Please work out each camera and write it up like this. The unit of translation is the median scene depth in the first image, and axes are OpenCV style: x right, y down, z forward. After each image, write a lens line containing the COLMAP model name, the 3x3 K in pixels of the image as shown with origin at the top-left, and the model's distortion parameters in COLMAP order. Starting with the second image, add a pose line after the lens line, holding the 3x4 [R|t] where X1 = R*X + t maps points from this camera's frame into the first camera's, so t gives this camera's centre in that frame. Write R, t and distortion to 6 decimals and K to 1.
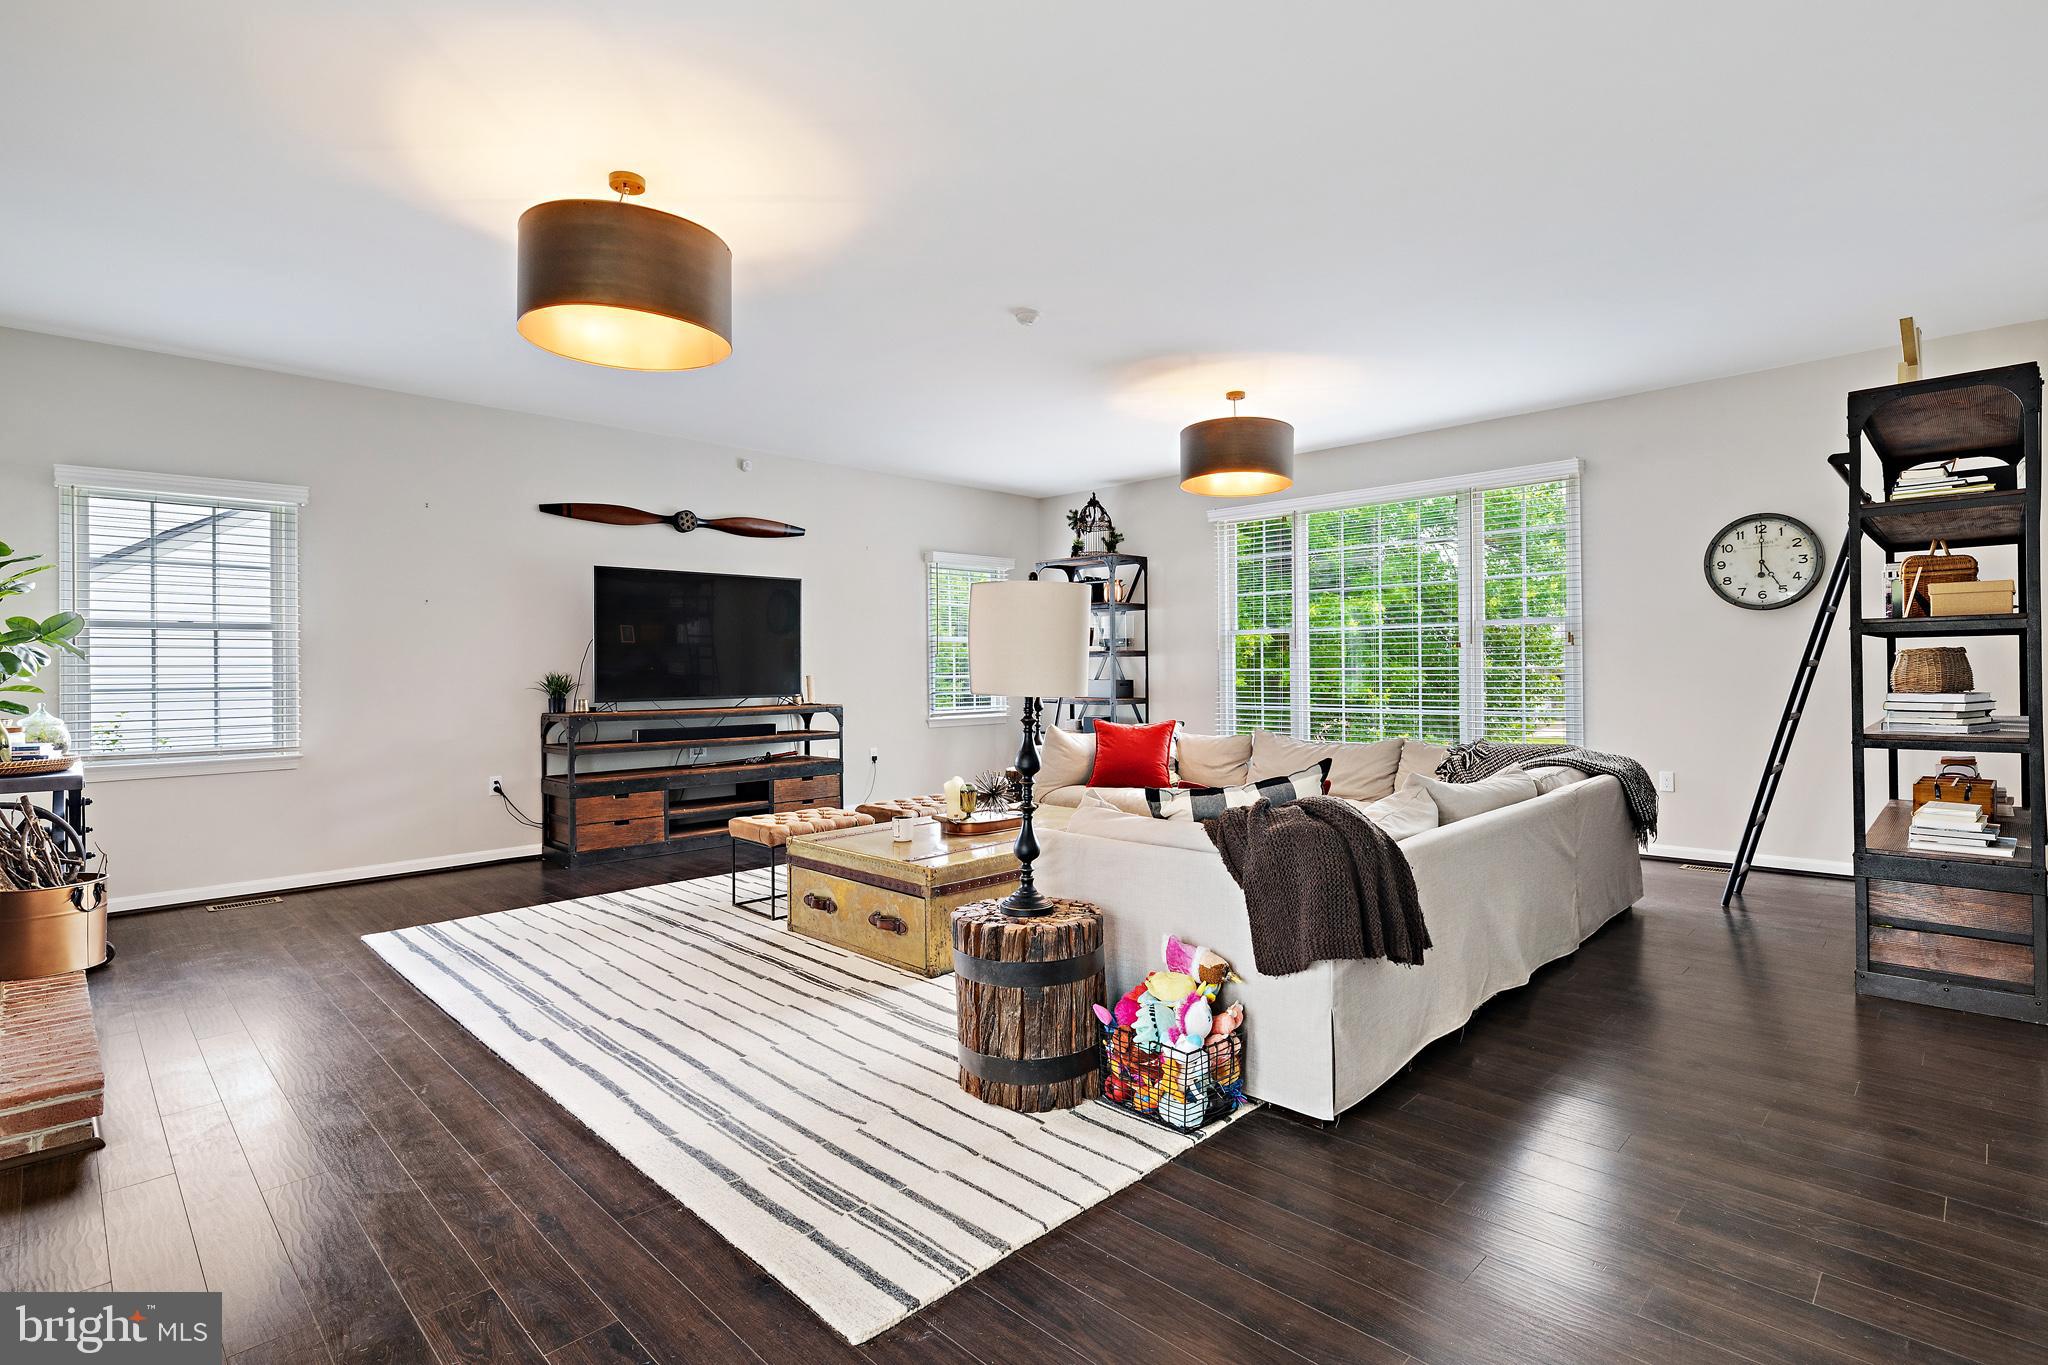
lens RADIAL K [[983.8, 0, 1023.8], [0, 983.8, 670.5], [0, 0, 1]] dist [-0.000932, -0.000451]
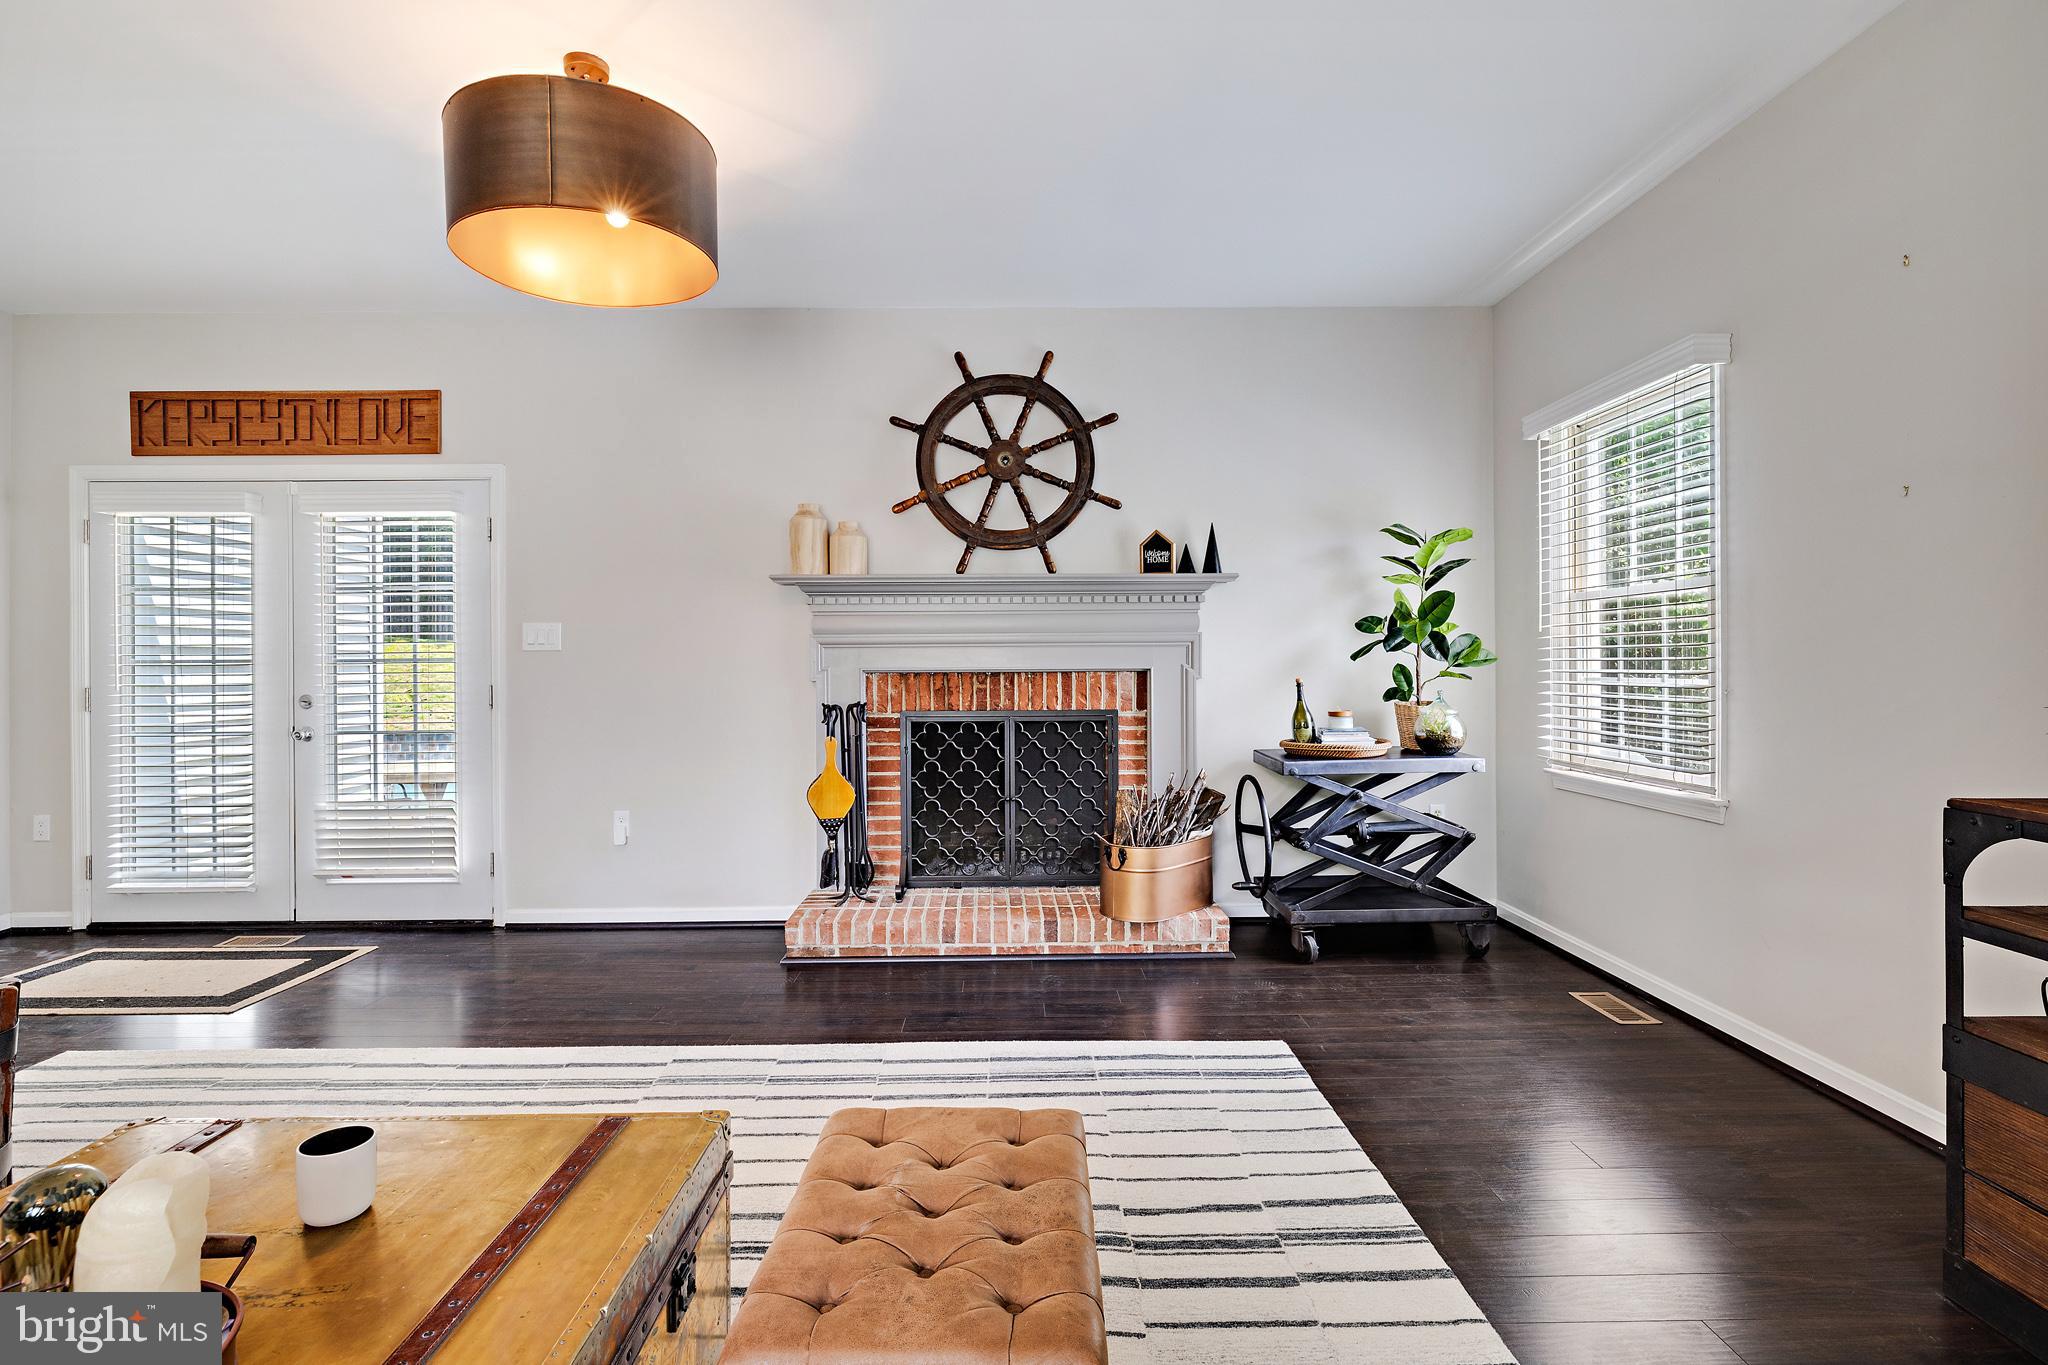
lens RADIAL K [[983.8, 0, 1029.3], [0, 983.8, 667.5], [0, 0, 1]] dist [-0.000932, -0.000451]
pose [[-0.690644, 0.026121, -0.722723, -0.060399], [0.007764, 0.999558, 0.028708, -0.033880], [0.723153, 0.014216, -0.690541, 2.002447]]
